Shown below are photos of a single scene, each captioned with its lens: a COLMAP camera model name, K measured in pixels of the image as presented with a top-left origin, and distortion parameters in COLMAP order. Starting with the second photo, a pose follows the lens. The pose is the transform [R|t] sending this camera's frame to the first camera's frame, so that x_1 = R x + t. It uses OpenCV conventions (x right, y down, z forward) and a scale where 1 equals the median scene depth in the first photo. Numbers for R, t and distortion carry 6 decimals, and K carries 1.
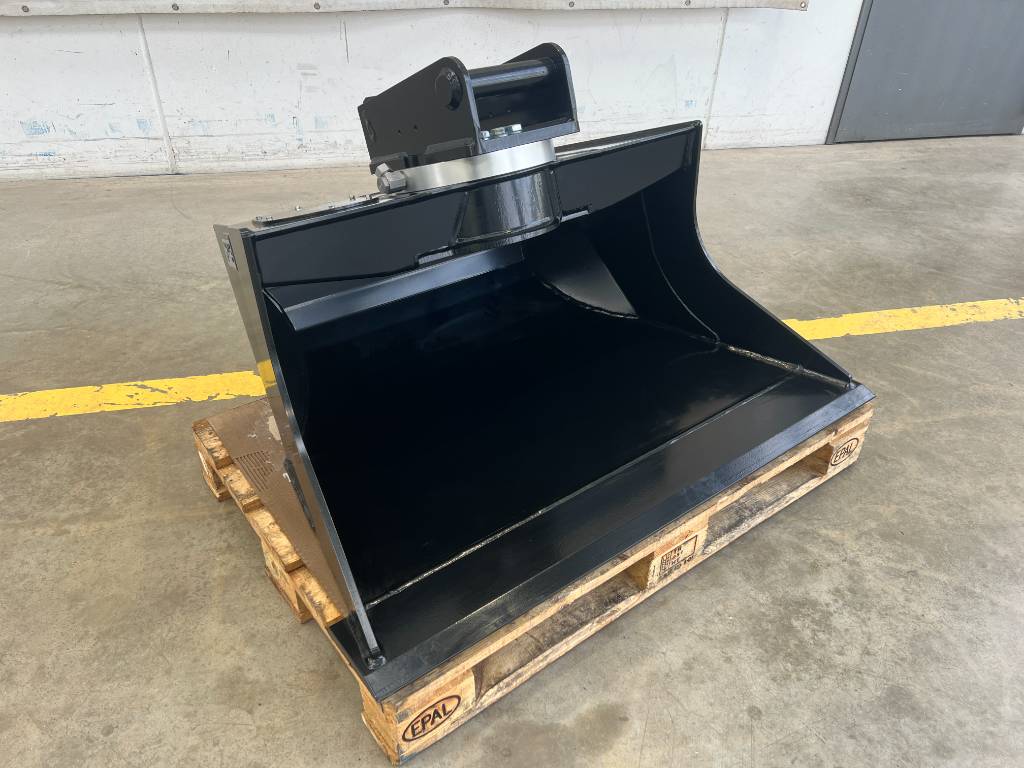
lens RADIAL K [[771.7, 0, 512.3], [0, 771.7, 389.0], [0, 0, 1]] dist [0.049669, -0.053606]
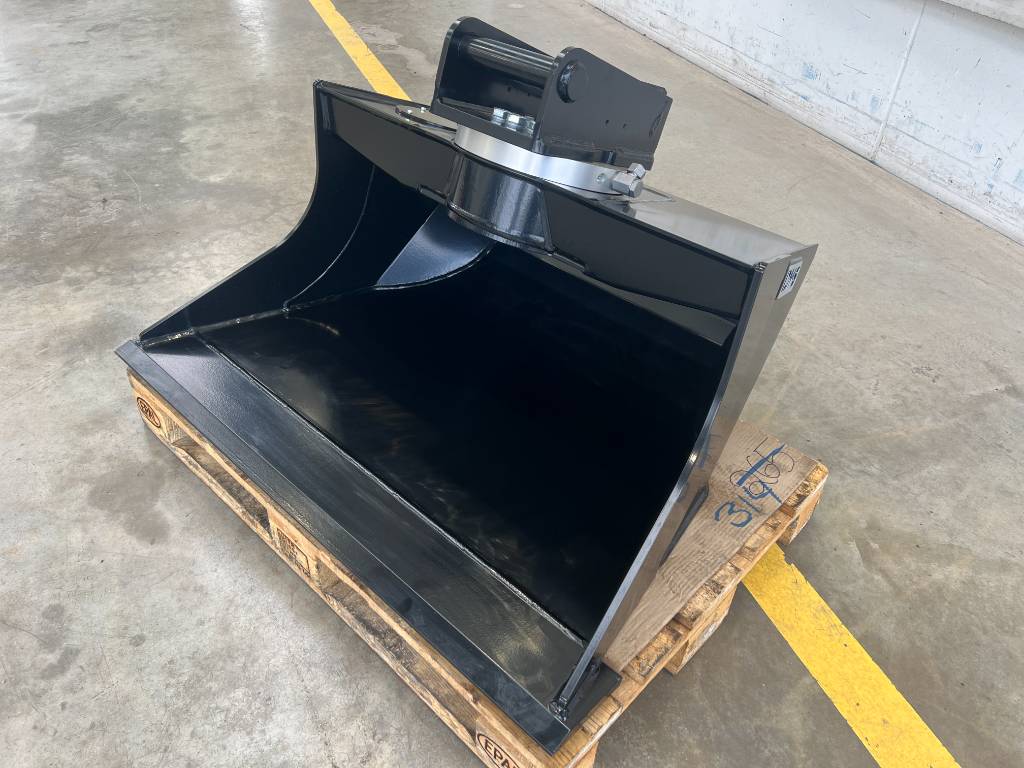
lens RADIAL K [[771.7, 0, 513.6], [0, 771.7, 382.3], [0, 0, 1]] dist [0.049669, -0.053606]
pose [[0.160398, 0.604068, -0.780624, 0.830219], [-0.590598, 0.692405, 0.414450, -0.461406], [0.790865, 0.394558, 0.467822, 0.641565]]
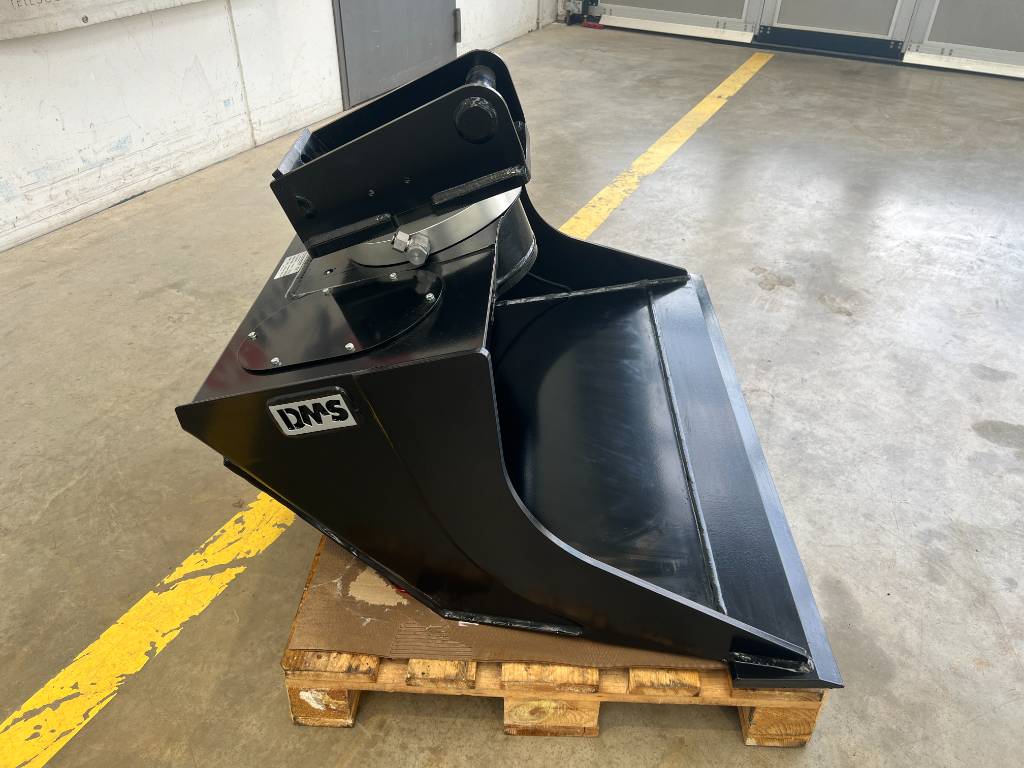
lens RADIAL K [[771.7, 0, 511.8], [0, 771.7, 389.3], [0, 0, 1]] dist [0.049669, -0.053606]
pose [[0.640280, -0.465954, 0.610678, -0.624328], [0.444568, 0.873114, 0.200077, -0.238112], [-0.626418, 0.143383, 0.766186, 0.295649]]
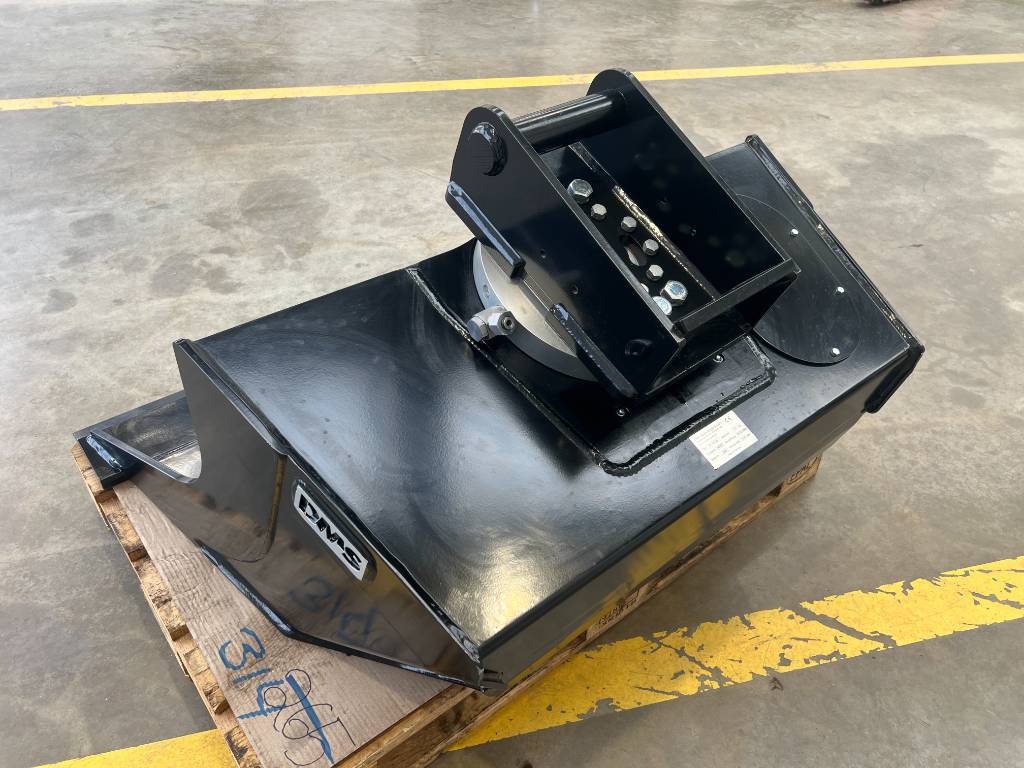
lens RADIAL K [[771.7, 0, 513.7], [0, 771.7, 384.1], [0, 0, 1]] dist [0.049669, -0.053606]
pose [[-0.997147, -0.032874, -0.067951, 0.061299], [-0.074025, 0.249691, 0.965492, -0.924881], [-0.014773, 0.967767, -0.251412, 1.265851]]
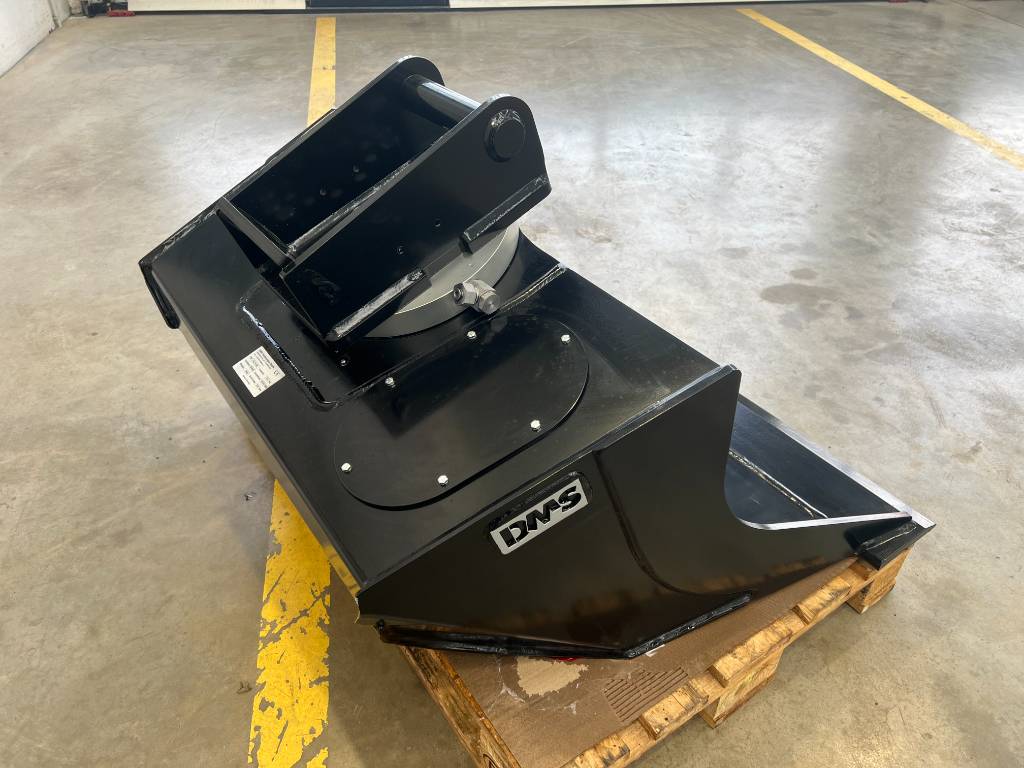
lens RADIAL K [[771.7, 0, 510.3], [0, 771.7, 386.3], [0, 0, 1]] dist [0.049669, -0.053606]
pose [[0.047311, -0.630429, 0.774804, -0.711371], [0.565191, 0.656458, 0.499623, -0.516050], [-0.823603, 0.414274, 0.387370, 0.682165]]
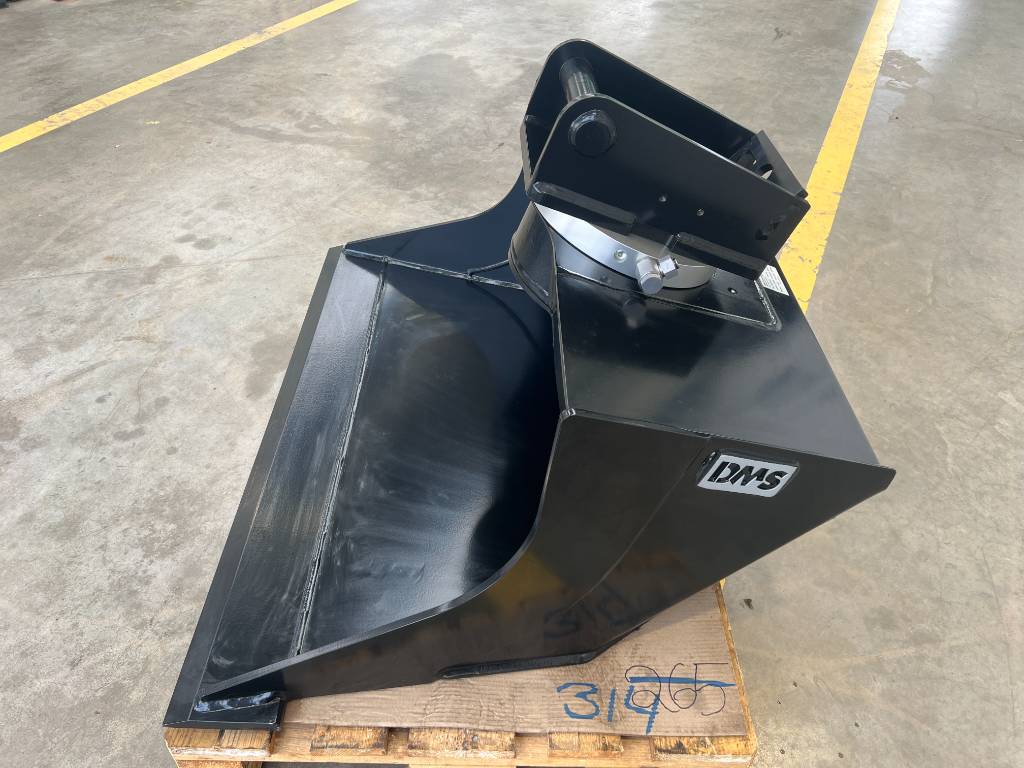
lens RADIAL K [[771.7, 0, 513.4], [0, 771.7, 379.5], [0, 0, 1]] dist [0.049669, -0.053606]
pose [[-0.606515, 0.481913, -0.632376, 0.611523], [-0.490381, 0.399324, 0.774639, -0.781473], [0.625832, 0.779936, -0.005875, 1.060101]]
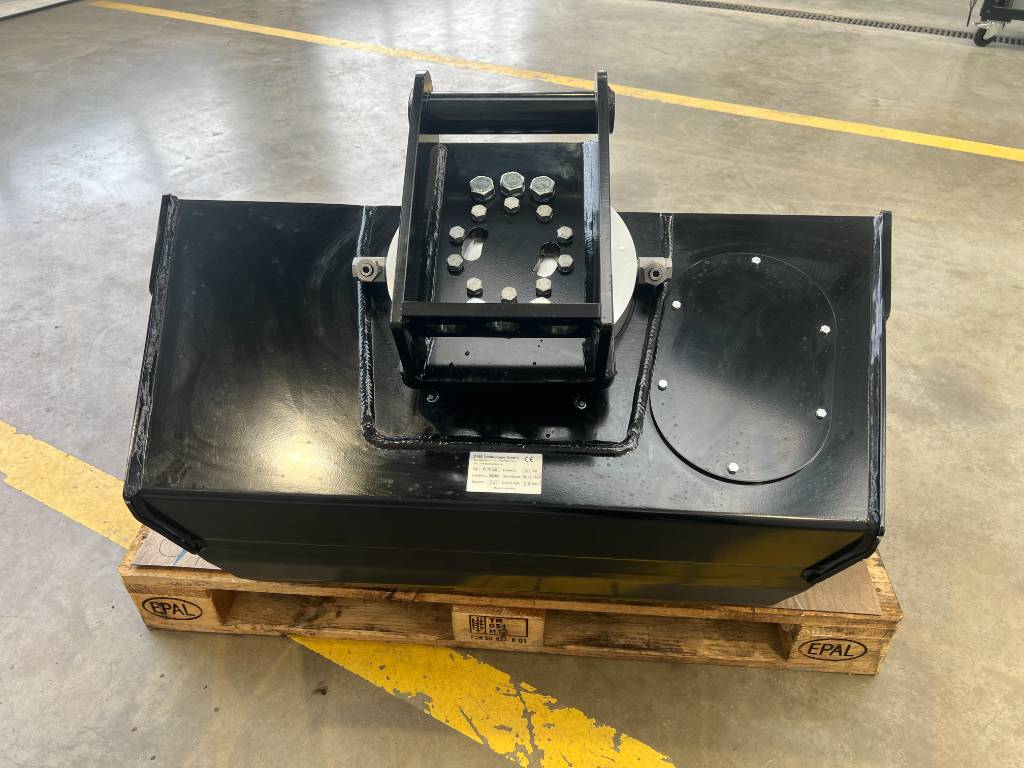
lens RADIAL K [[771.7, 0, 513.9], [0, 771.7, 389.0], [0, 0, 1]] dist [0.049669, -0.053606]
pose [[-0.747746, -0.435565, 0.501157, -0.433247], [0.374400, 0.346754, 0.859992, -0.826664], [-0.548361, 0.830689, -0.096209, 1.144056]]
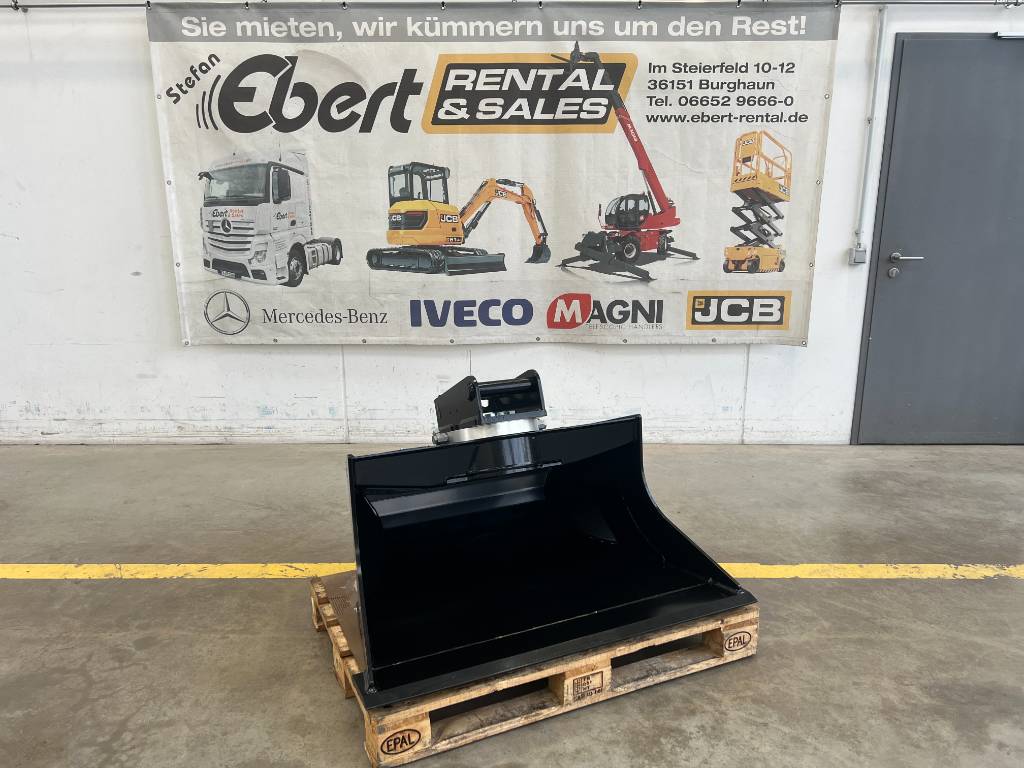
lens RADIAL K [[771.7, 0, 513.4], [0, 771.7, 382.4], [0, 0, 1]] dist [0.049669, -0.053606]
pose [[0.975827, 0.023447, -0.217281, 0.363308], [-0.103421, 0.925398, -0.364613, 0.224296], [0.192522, 0.378271, 0.905454, -0.575812]]
